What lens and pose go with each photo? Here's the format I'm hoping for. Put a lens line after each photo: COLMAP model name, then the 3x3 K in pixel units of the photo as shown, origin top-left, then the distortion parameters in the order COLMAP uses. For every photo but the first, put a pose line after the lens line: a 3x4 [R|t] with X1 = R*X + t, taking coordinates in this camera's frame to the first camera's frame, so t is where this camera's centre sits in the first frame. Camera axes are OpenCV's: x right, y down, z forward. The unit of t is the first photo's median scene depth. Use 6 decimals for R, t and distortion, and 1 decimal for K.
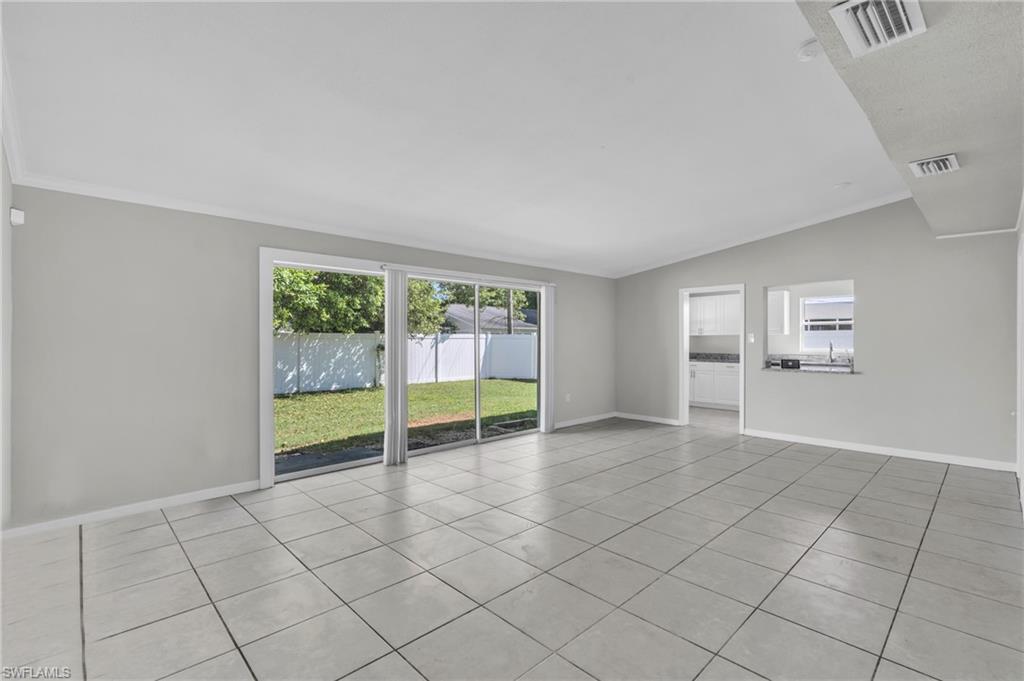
lens RADIAL K [[462.1, 0, 510.2], [0, 462.1, 338.8], [0, 0, 1]] dist [-0.002227, 0.001891]
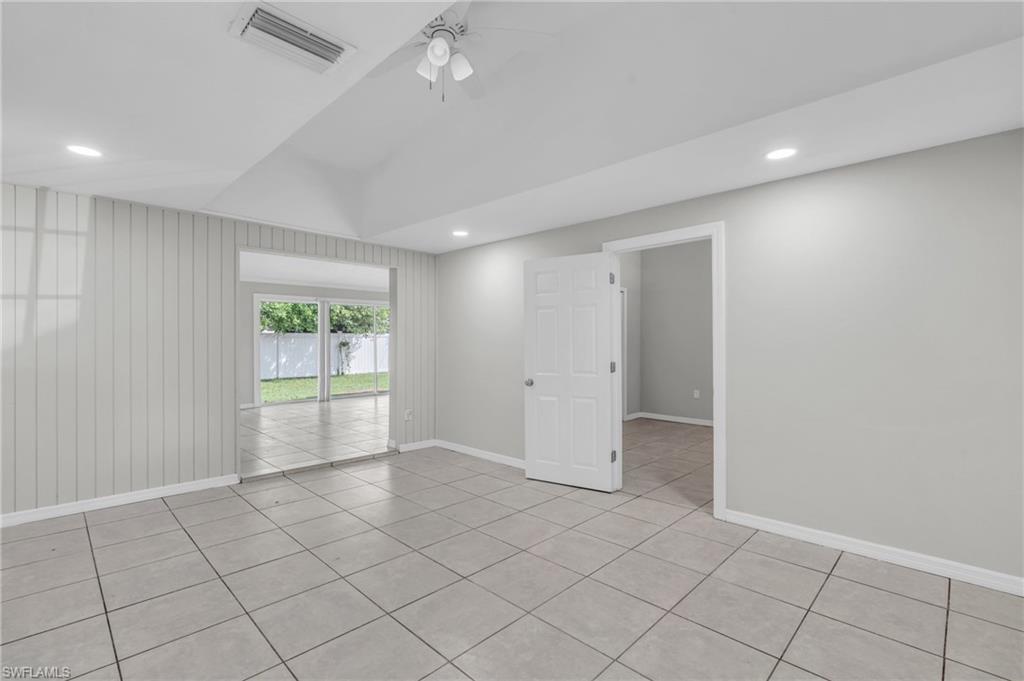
lens RADIAL K [[462.1, 0, 516.7], [0, 462.1, 336.7], [0, 0, 1]] dist [-0.002227, 0.001891]
pose [[0.999353, 0.000917, 0.035968, 0.219084], [-0.000749, 0.999989, -0.004666, 0.005399], [-0.035972, 0.004636, 0.999342, -0.431578]]
